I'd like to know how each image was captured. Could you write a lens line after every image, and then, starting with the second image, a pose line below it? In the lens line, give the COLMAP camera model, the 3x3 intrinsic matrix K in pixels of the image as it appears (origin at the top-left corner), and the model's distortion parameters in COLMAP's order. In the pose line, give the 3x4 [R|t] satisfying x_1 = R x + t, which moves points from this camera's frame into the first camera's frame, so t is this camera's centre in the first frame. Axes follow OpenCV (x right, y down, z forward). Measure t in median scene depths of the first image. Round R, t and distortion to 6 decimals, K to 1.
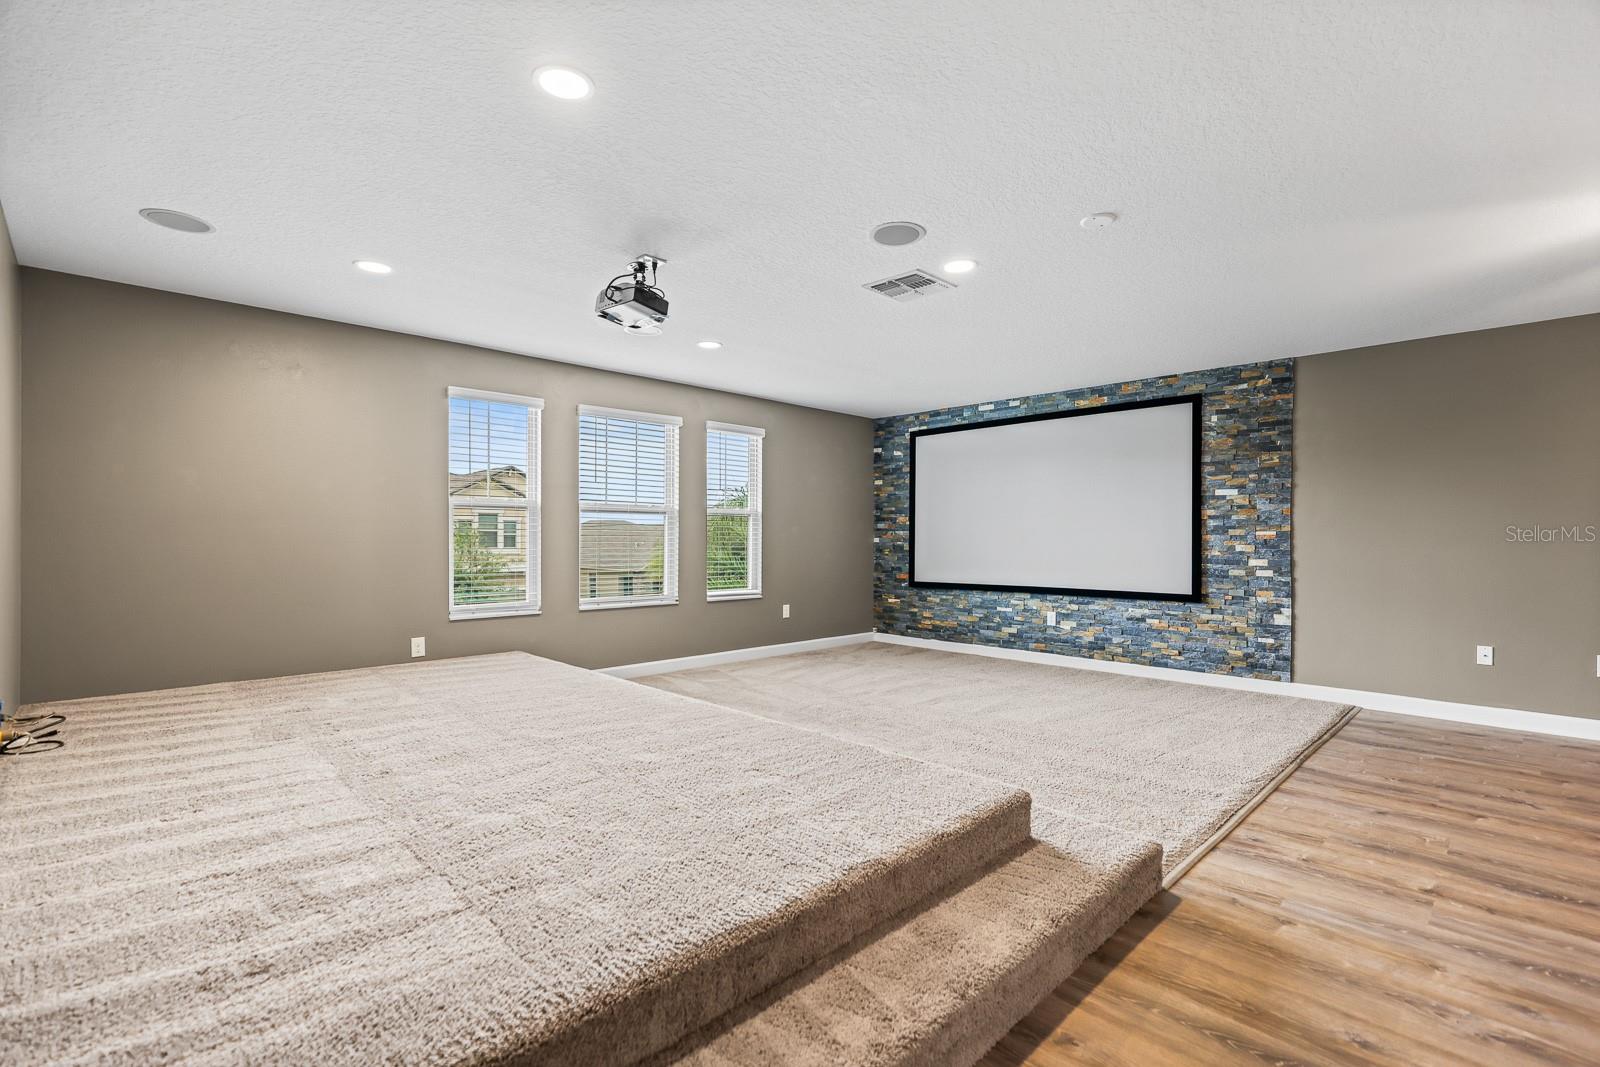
lens RADIAL K [[734.0, 0, 809.8], [0, 734.0, 536.4], [0, 0, 1]] dist [0.001364, 0.000982]
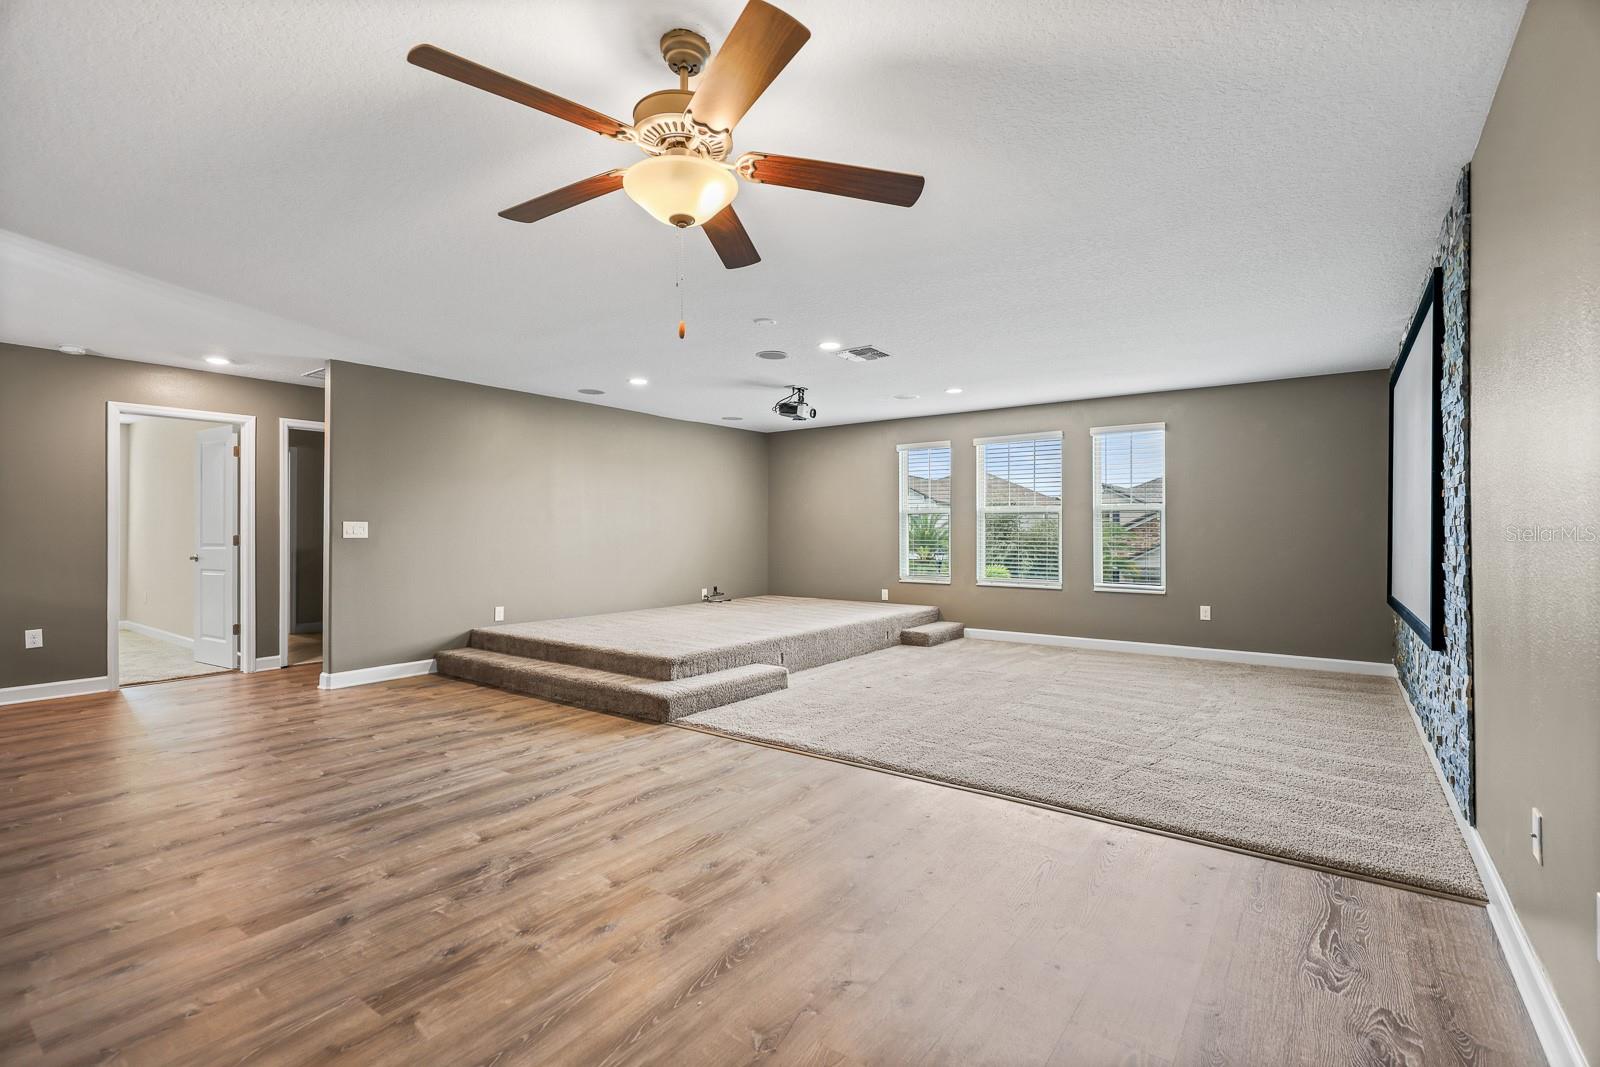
lens RADIAL K [[734.0, 0, 806.2], [0, 734.0, 526.6], [0, 0, 1]] dist [0.001364, 0.000982]
pose [[0.147220, -0.009916, -0.989054, 1.000663], [0.002972, 0.999950, -0.009583, 0.001152], [0.989099, -0.001528, 0.147242, 0.455944]]
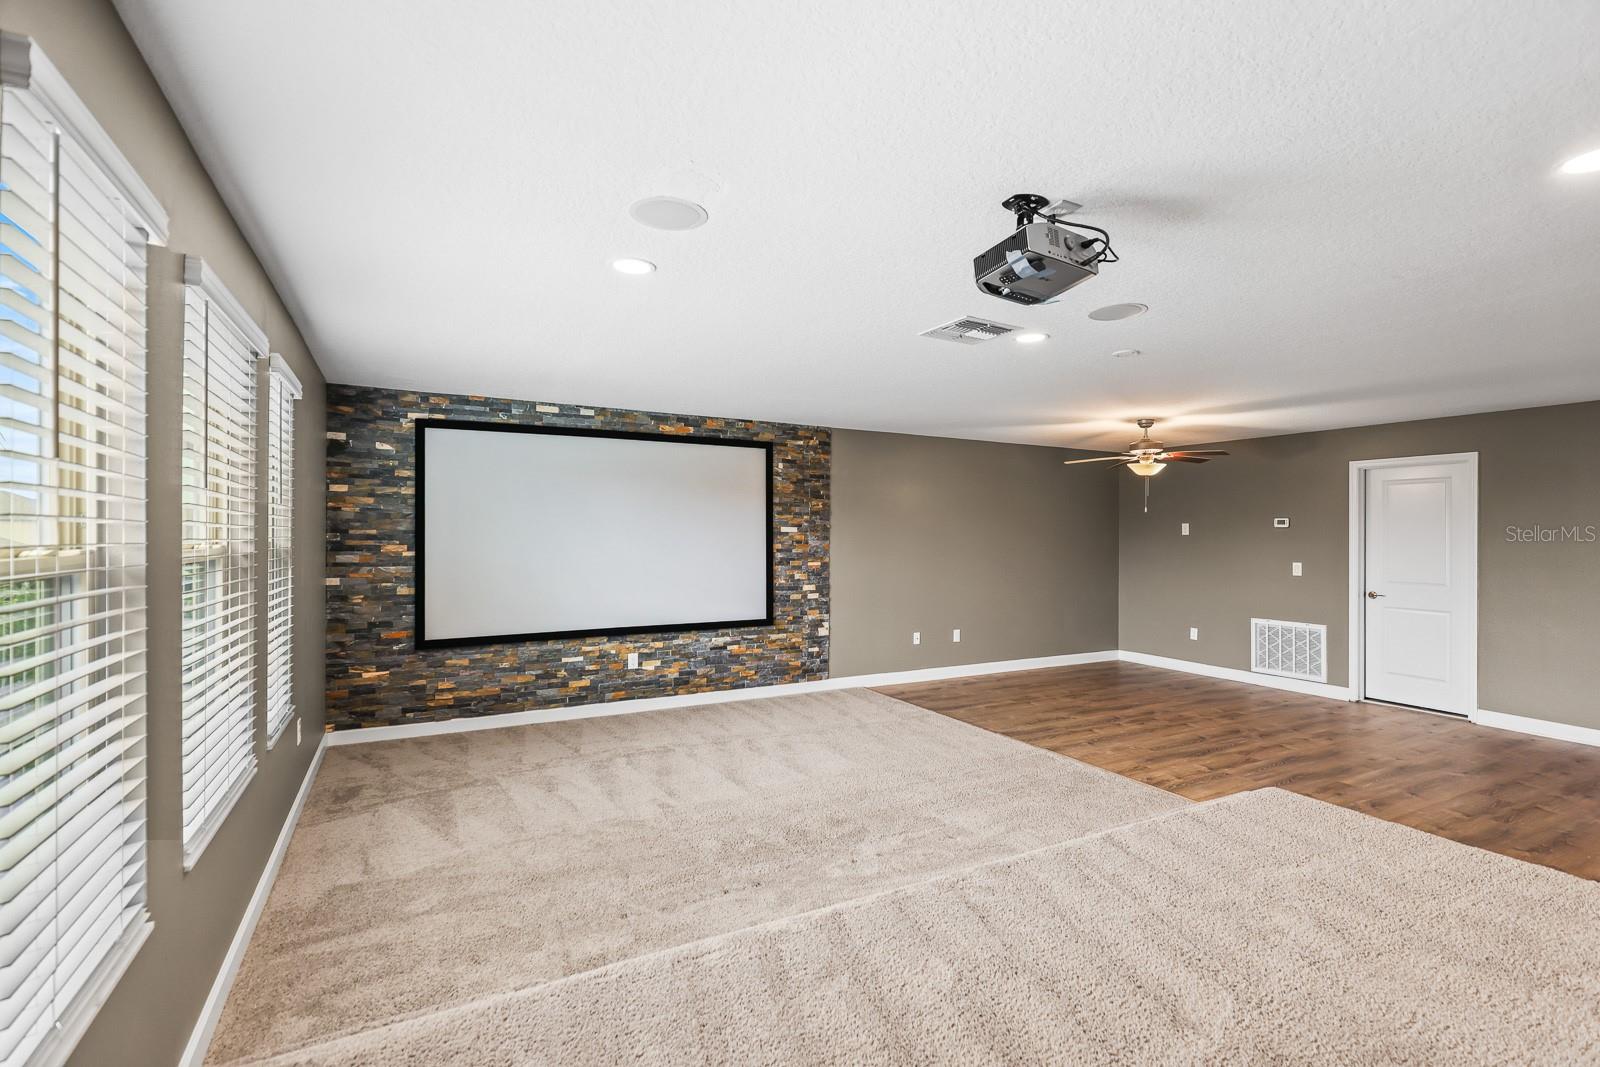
lens RADIAL K [[734.0, 0, 817.3], [0, 734.0, 533.5], [0, 0, 1]] dist [0.001364, 0.000982]
pose [[0.275821, -0.001005, 0.961209, -0.546676], [-0.007982, 0.999963, 0.003336, -0.056852], [-0.961176, -0.008593, 0.275803, 0.617793]]
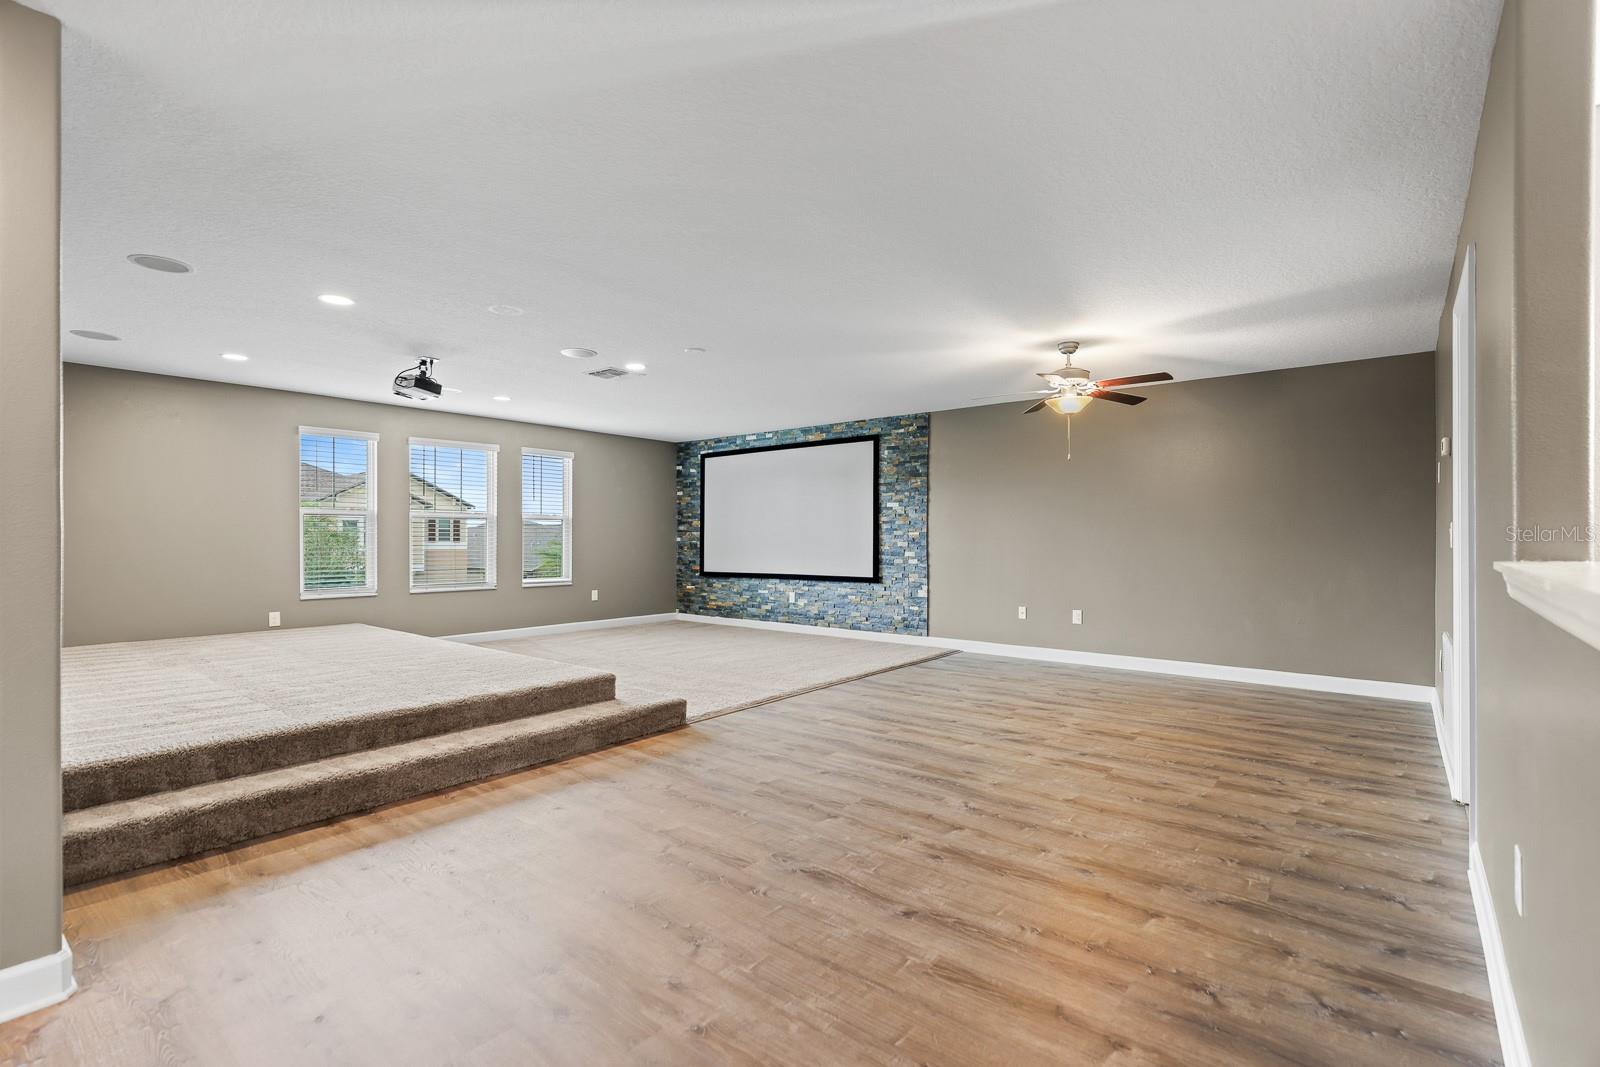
lens RADIAL K [[734.0, 0, 816.0], [0, 734.0, 534.1], [0, 0, 1]] dist [0.001364, 0.000982]
pose [[0.993166, -0.002308, 0.116686, 0.249731], [0.002597, 0.999994, -0.002327, -0.000349], [-0.116680, 0.002614, 0.993166, -0.383419]]
